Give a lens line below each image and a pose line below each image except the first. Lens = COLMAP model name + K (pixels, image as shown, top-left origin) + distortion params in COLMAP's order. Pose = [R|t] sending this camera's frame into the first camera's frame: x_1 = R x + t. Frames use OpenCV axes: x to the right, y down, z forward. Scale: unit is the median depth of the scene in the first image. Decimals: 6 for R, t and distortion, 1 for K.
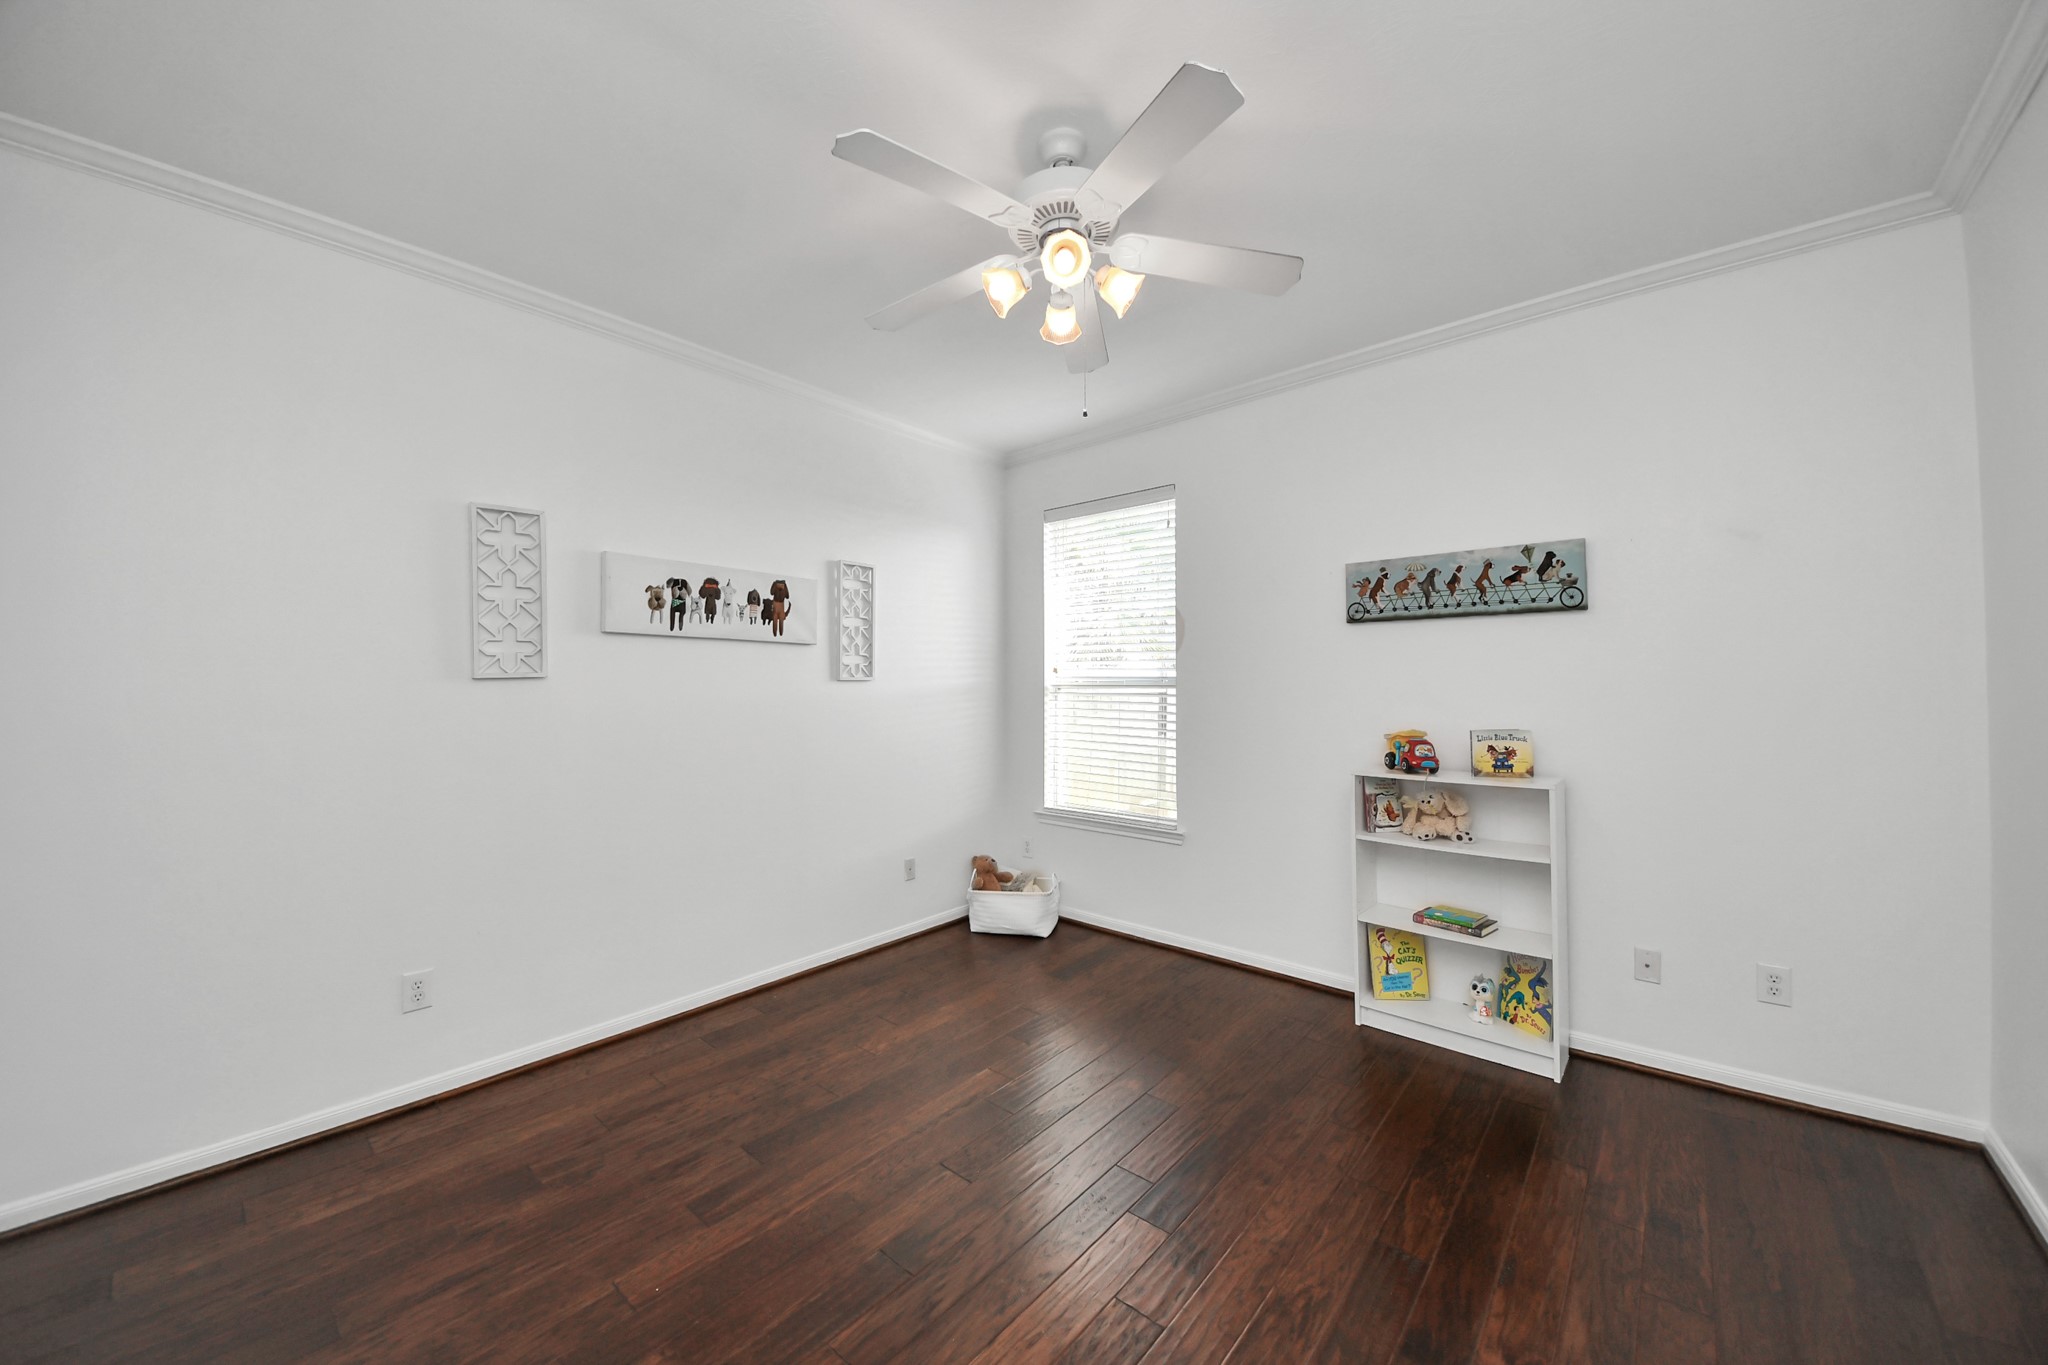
lens RADIAL K [[725.8, 0, 1016.6], [0, 725.8, 696.5], [0, 0, 1]] dist [0.040734, -0.025470]
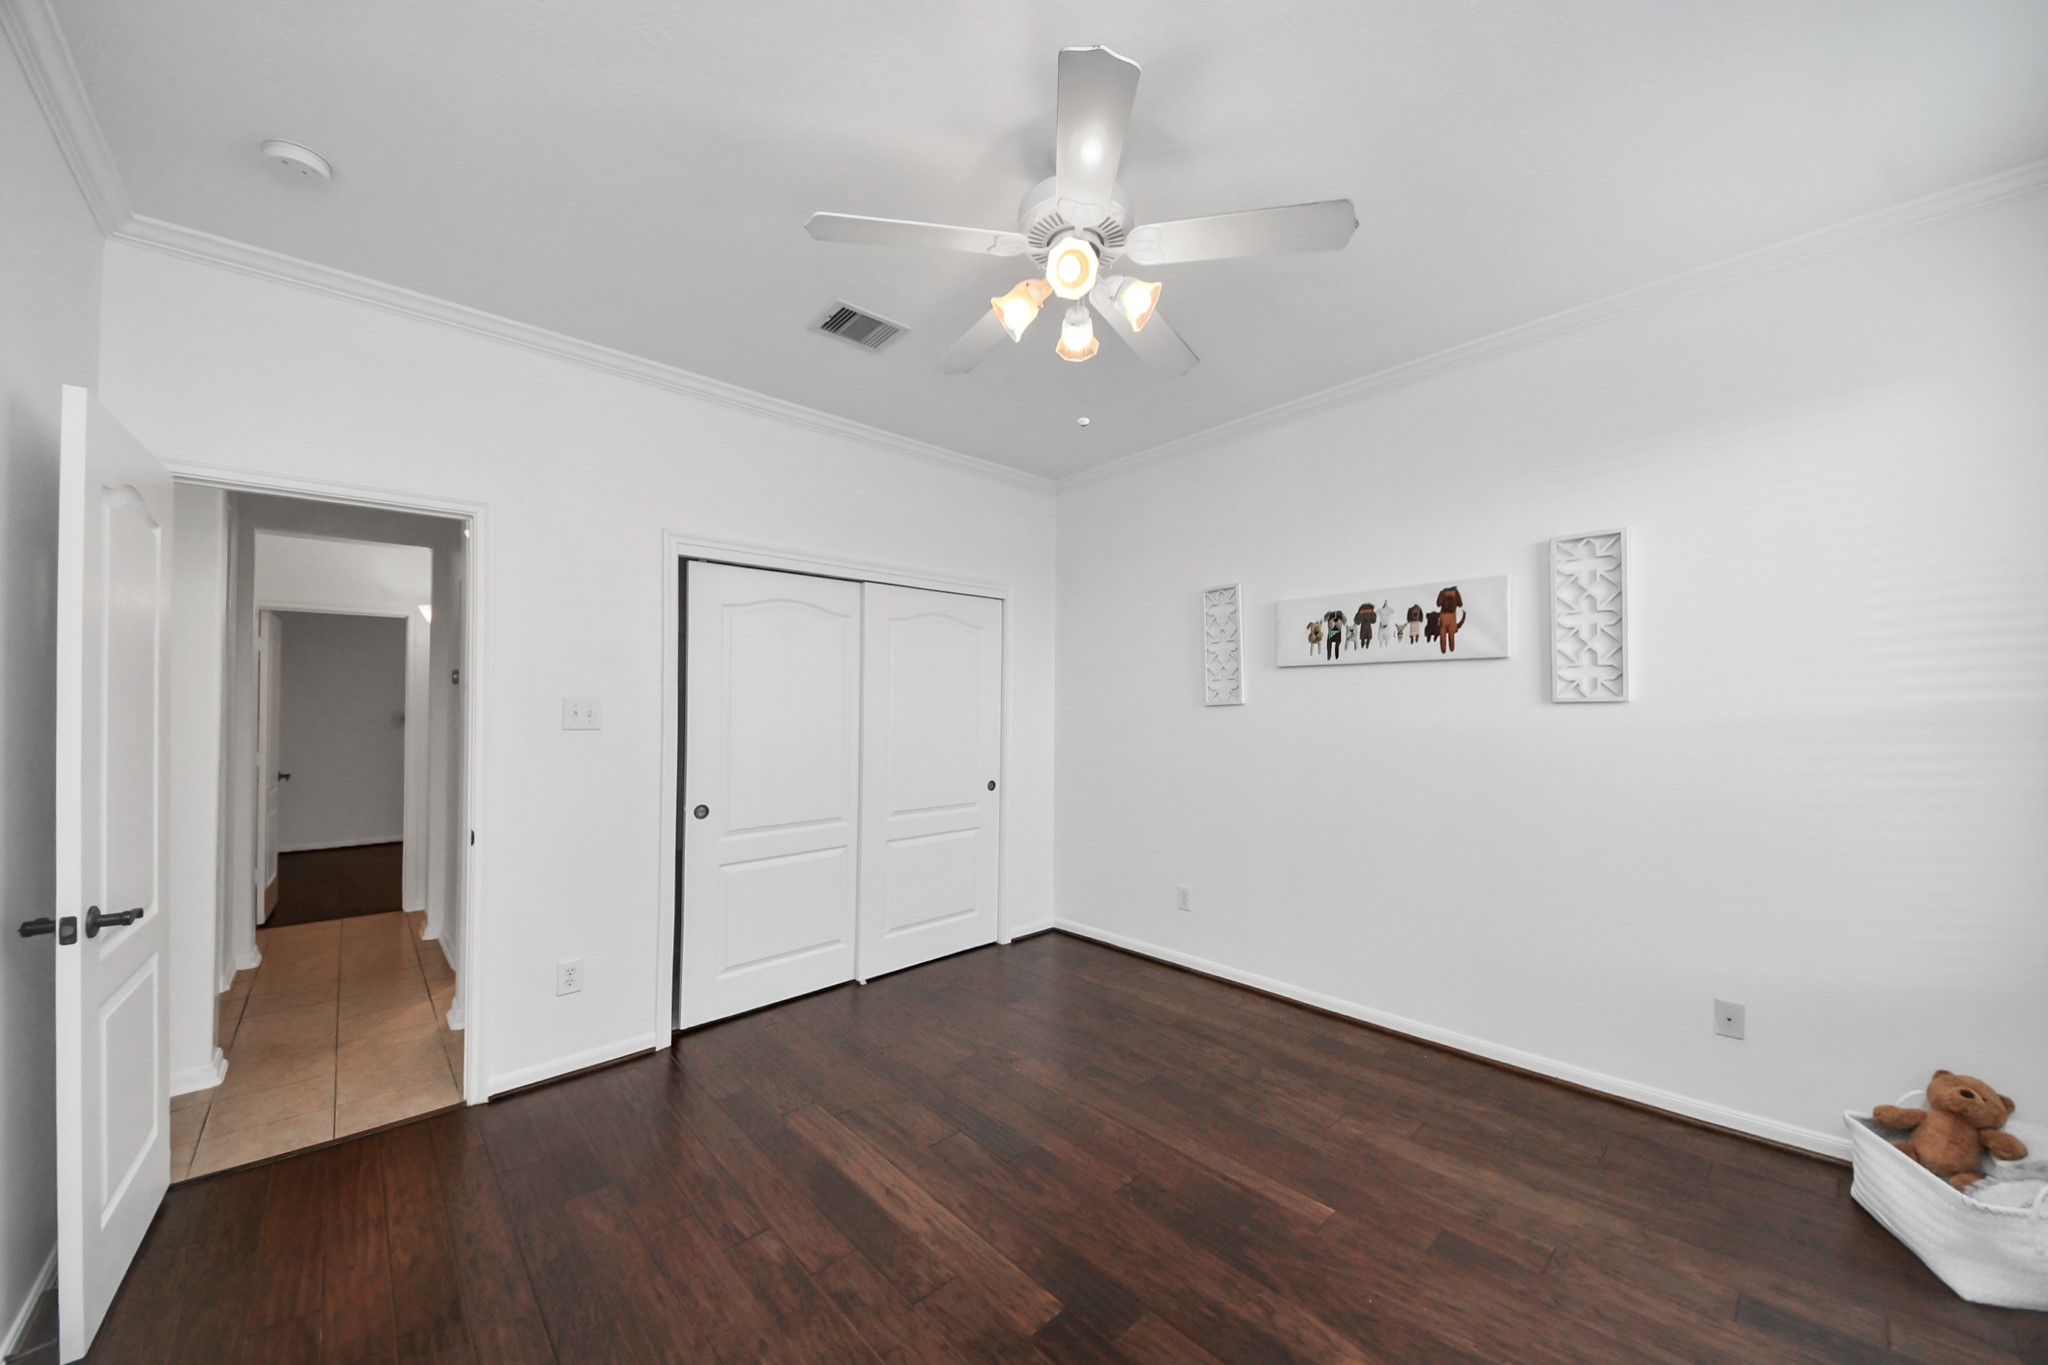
lens RADIAL K [[703.2, 0, 1023.9], [0, 703.2, 731.7], [0, 0, 1]] dist [-0.031623, -0.000053]
pose [[-0.102613, 0.027037, -0.994354, 0.577959], [-0.009048, 0.999564, 0.028112, -0.007919], [0.994680, 0.011882, -0.102323, 0.618847]]
